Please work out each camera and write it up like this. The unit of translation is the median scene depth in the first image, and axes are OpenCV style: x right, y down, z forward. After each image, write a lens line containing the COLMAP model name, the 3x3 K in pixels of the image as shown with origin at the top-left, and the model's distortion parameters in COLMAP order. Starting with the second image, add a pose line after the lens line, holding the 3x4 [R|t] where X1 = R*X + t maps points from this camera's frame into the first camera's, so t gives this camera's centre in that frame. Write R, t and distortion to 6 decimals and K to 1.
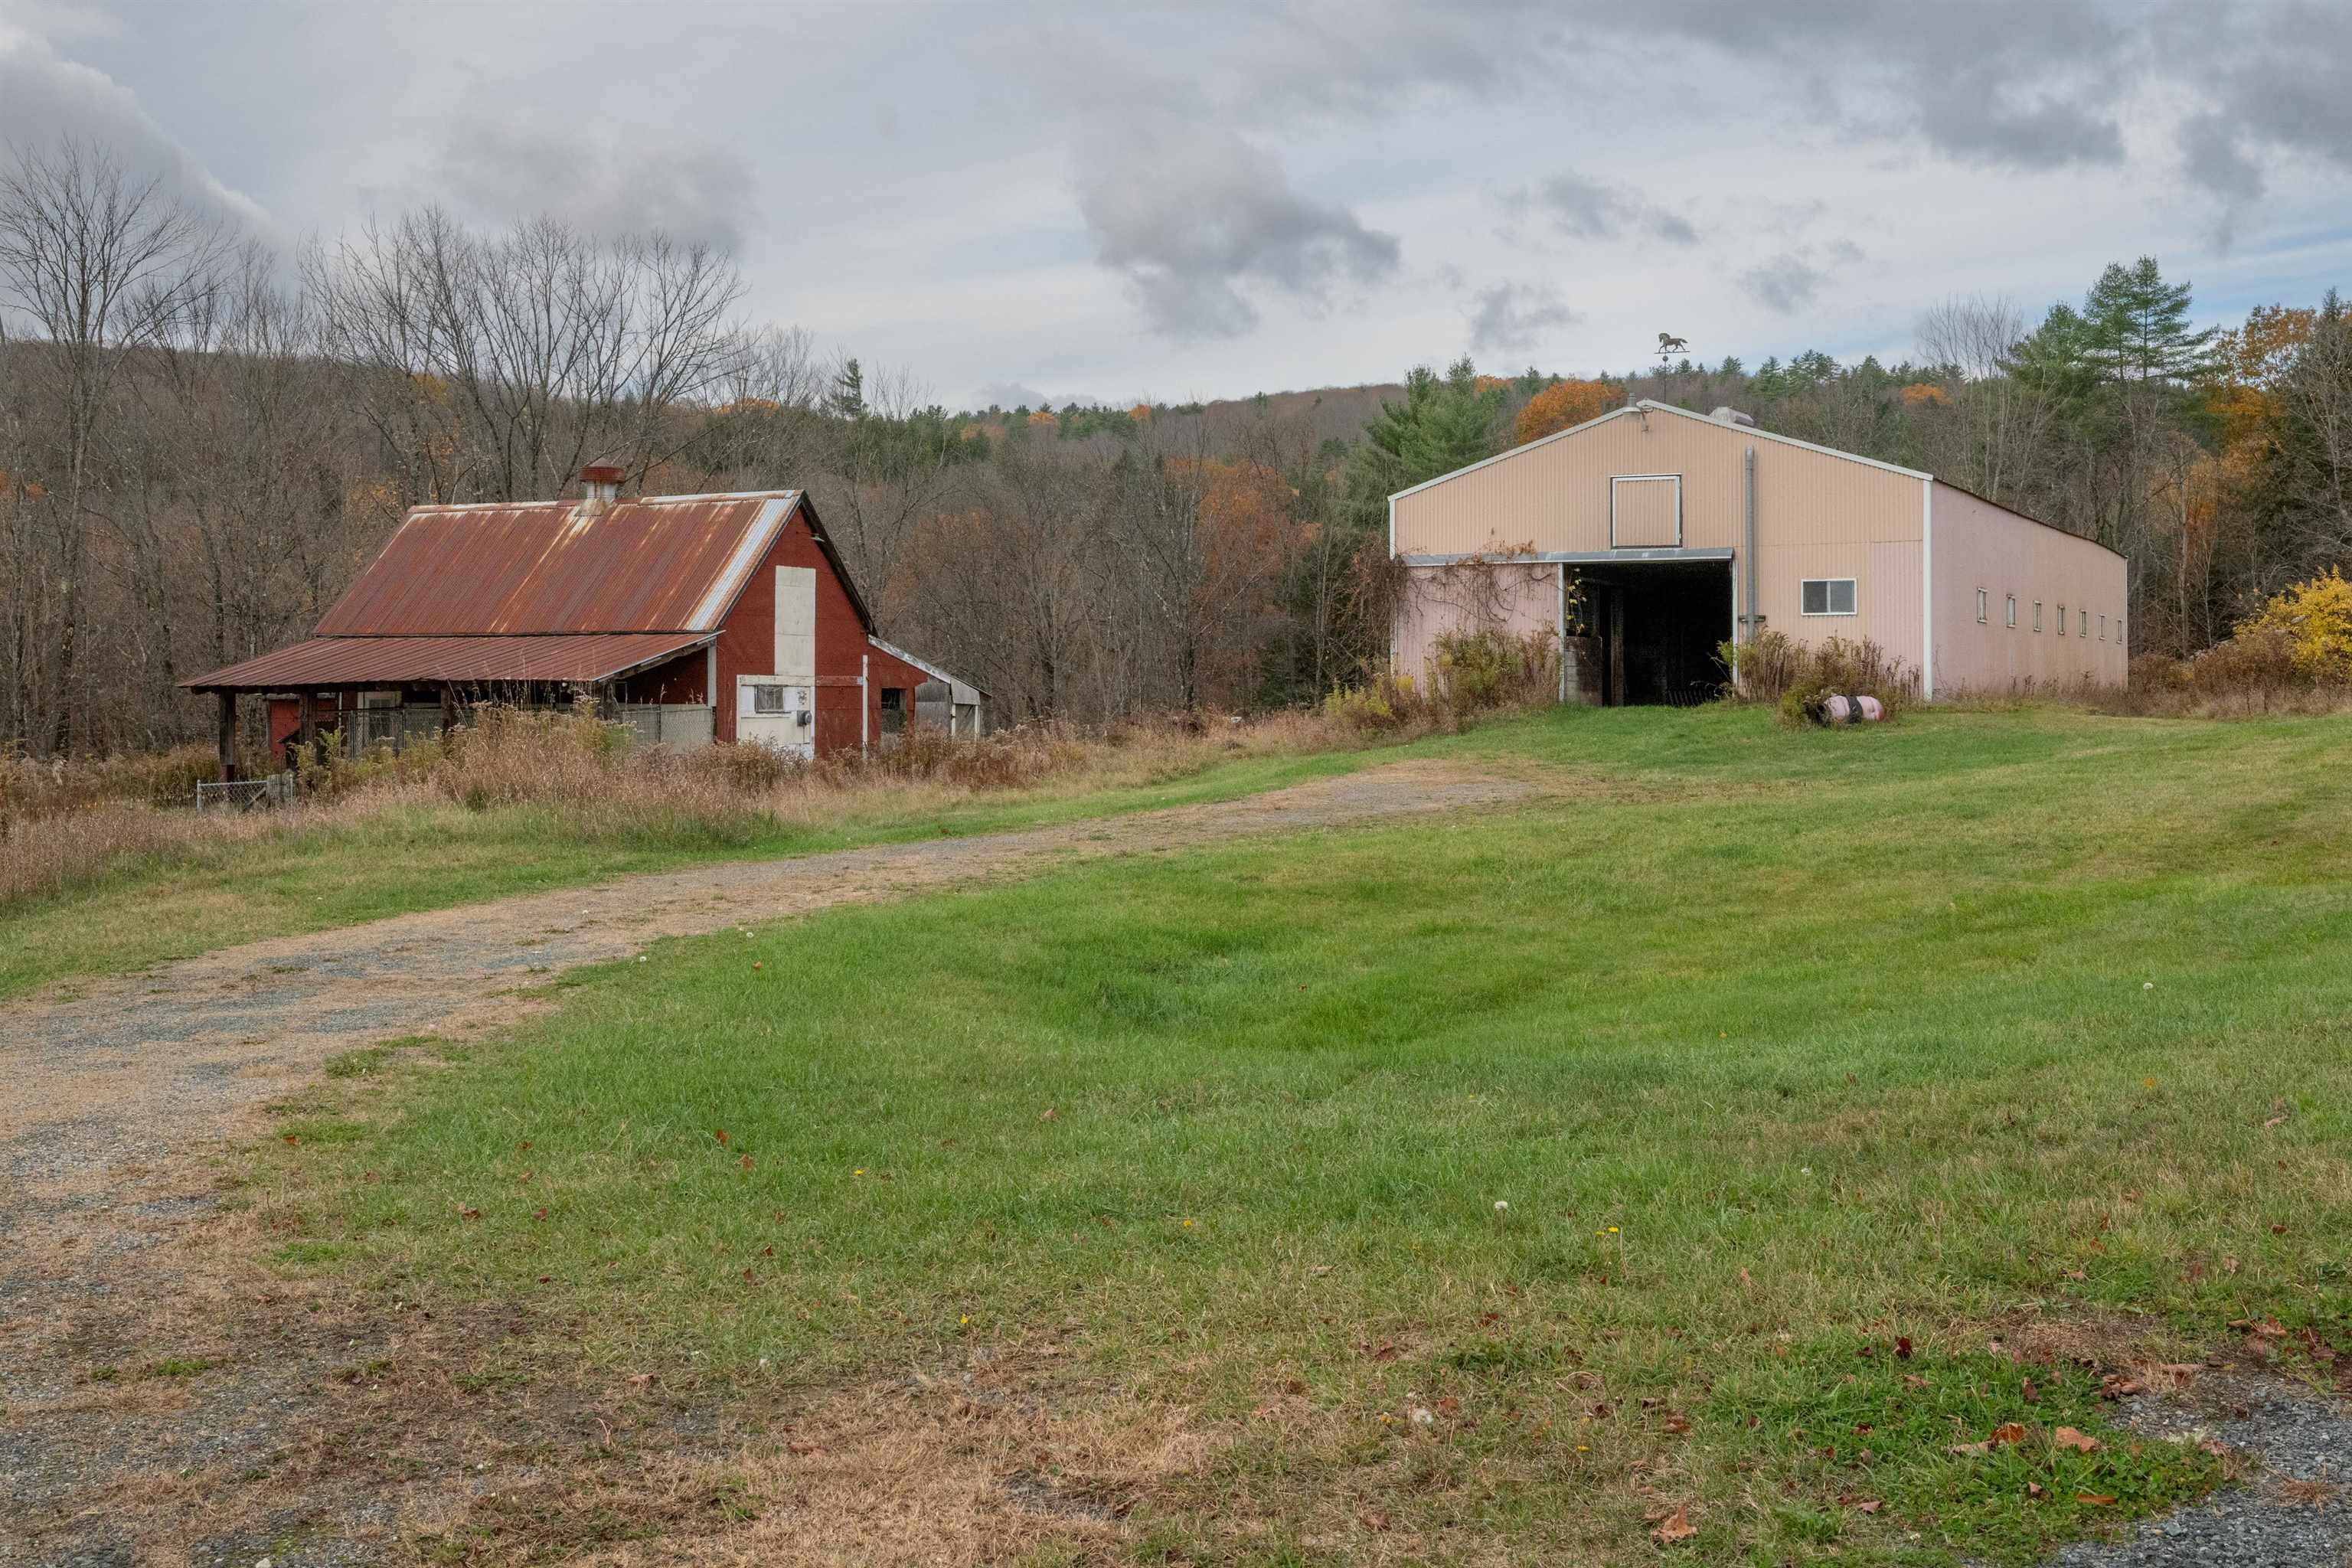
lens RADIAL K [[2353.5, 0, 1185.0], [0, 2353.5, 776.2], [0, 0, 1]] dist [0.006920, 0.003127]
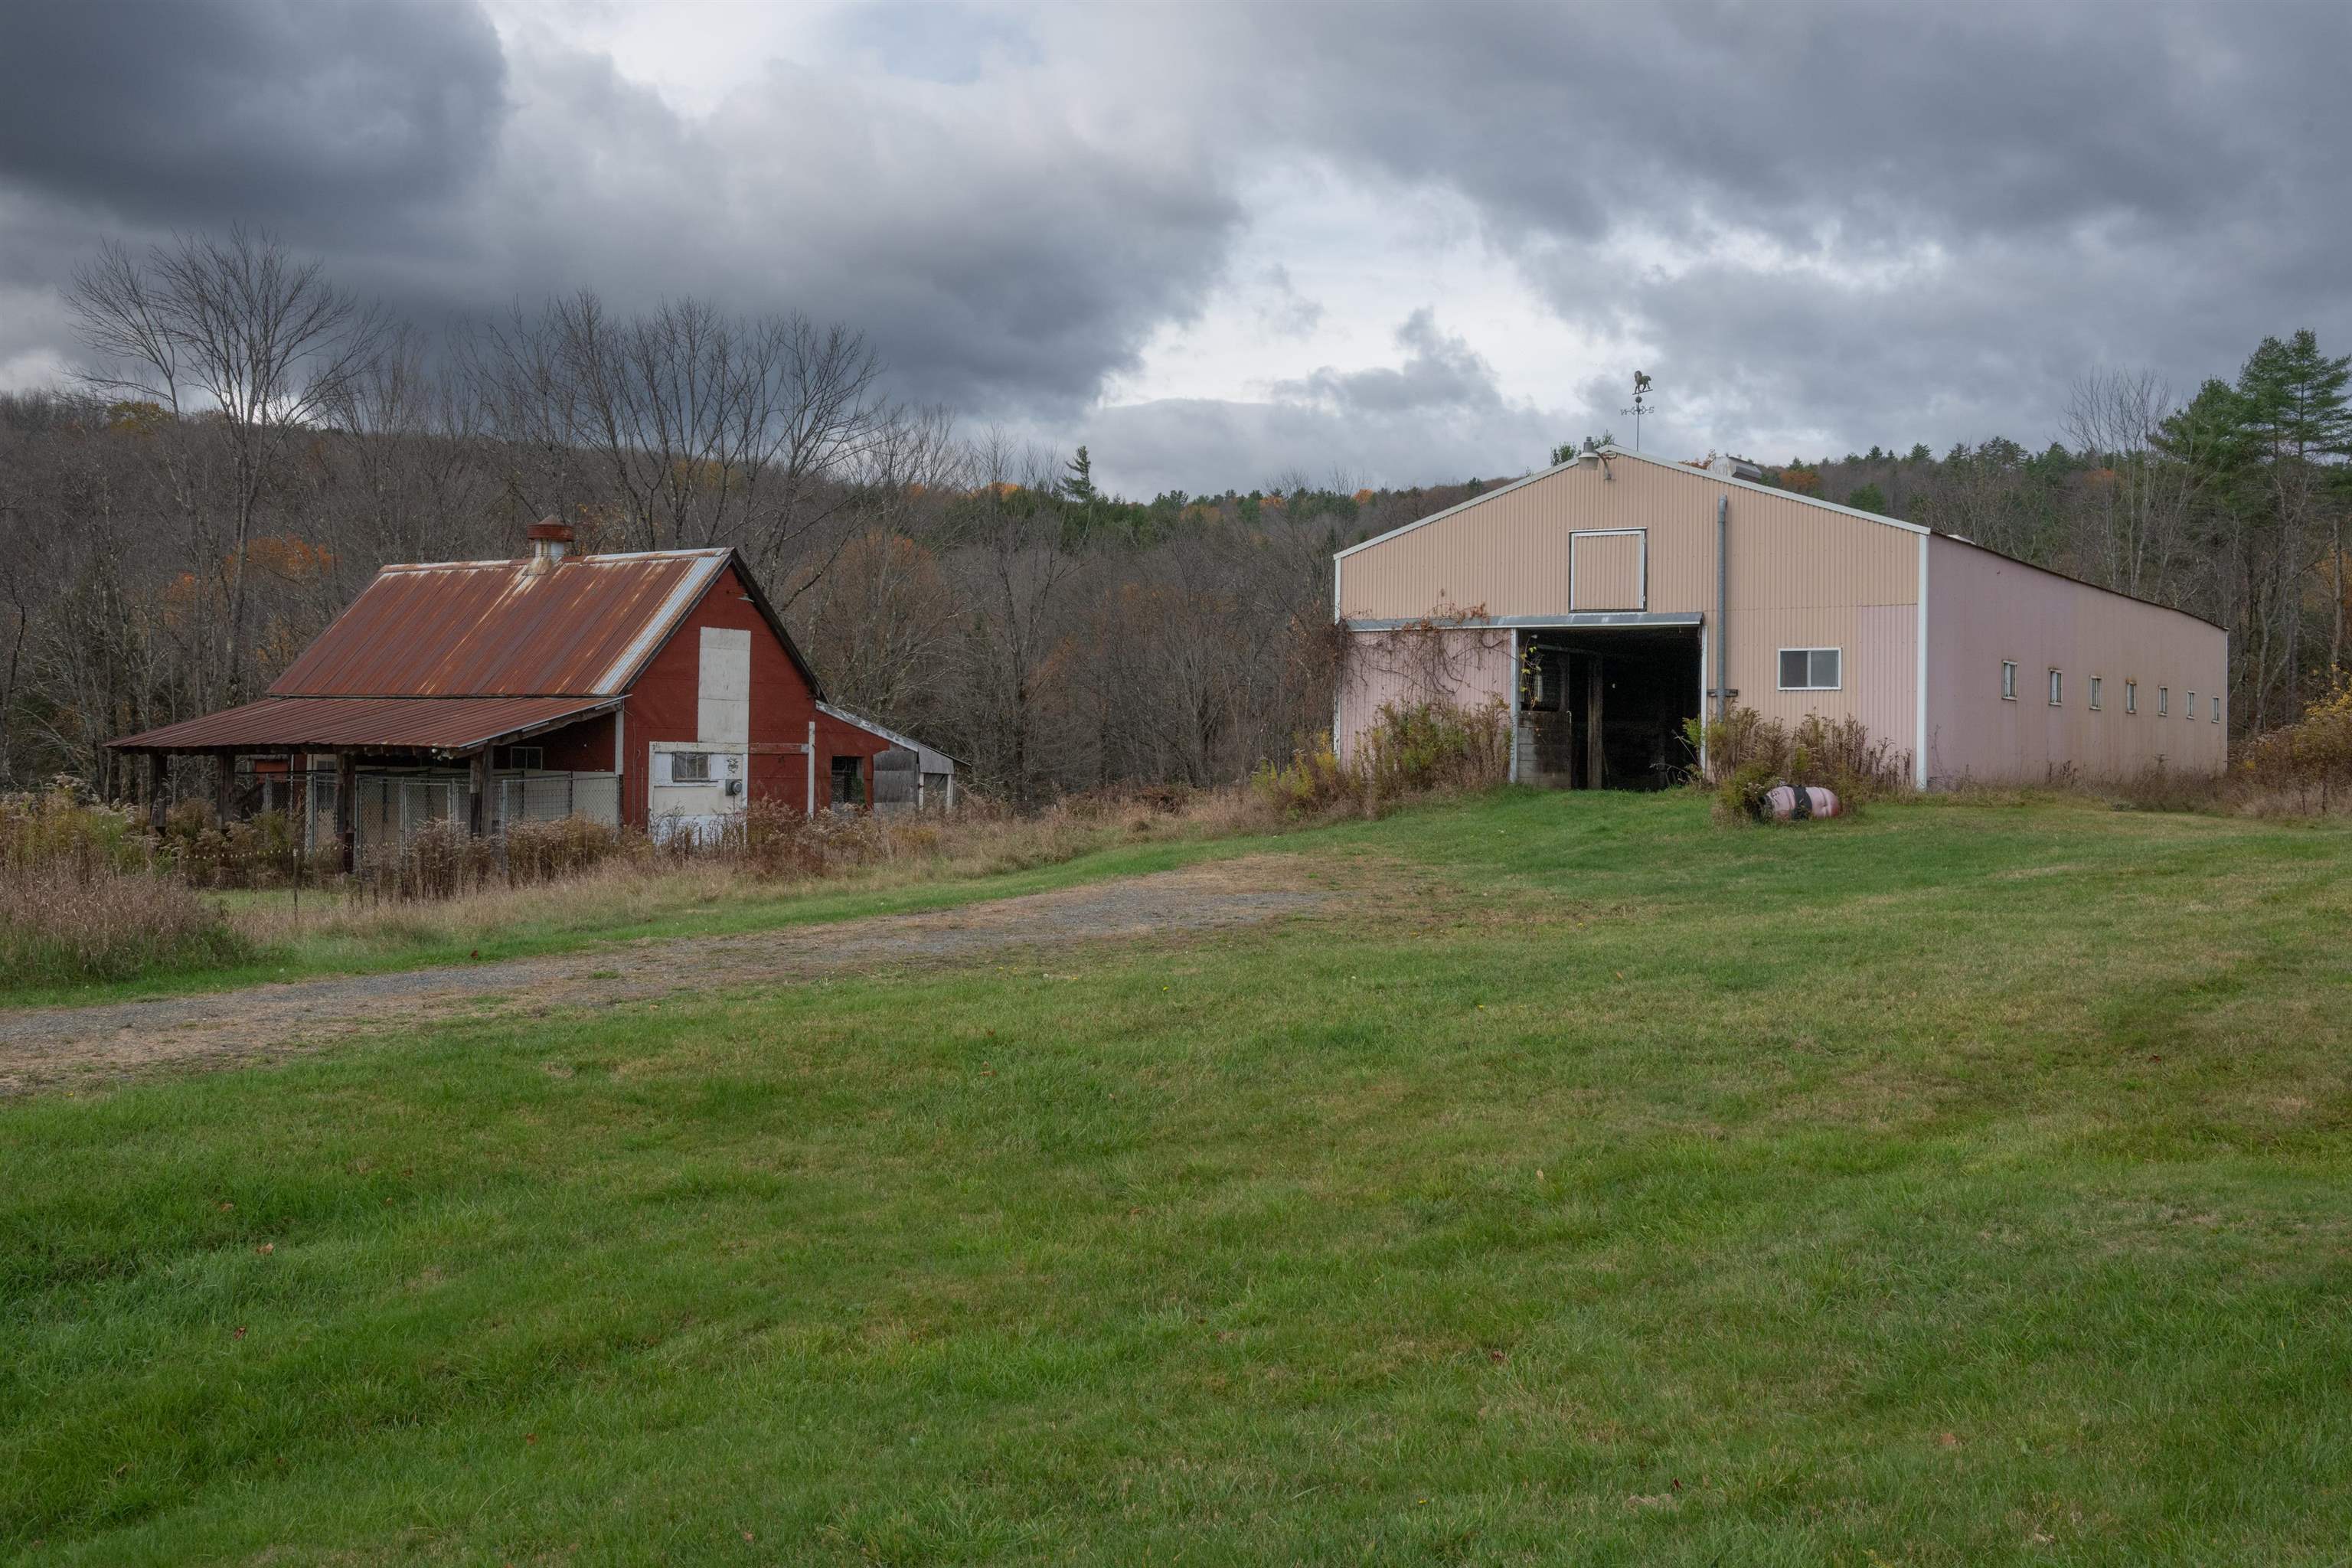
lens RADIAL K [[2137.3, 0, 1165.2], [0, 2137.3, 791.0], [0, 0, 1]] dist [0.007677, 0.004896]
pose [[0.993655, 0.014715, -0.111501, 0.109526], [-0.016586, 0.999736, -0.015872, -0.012700], [0.111238, 0.017620, 0.993638, 0.166099]]
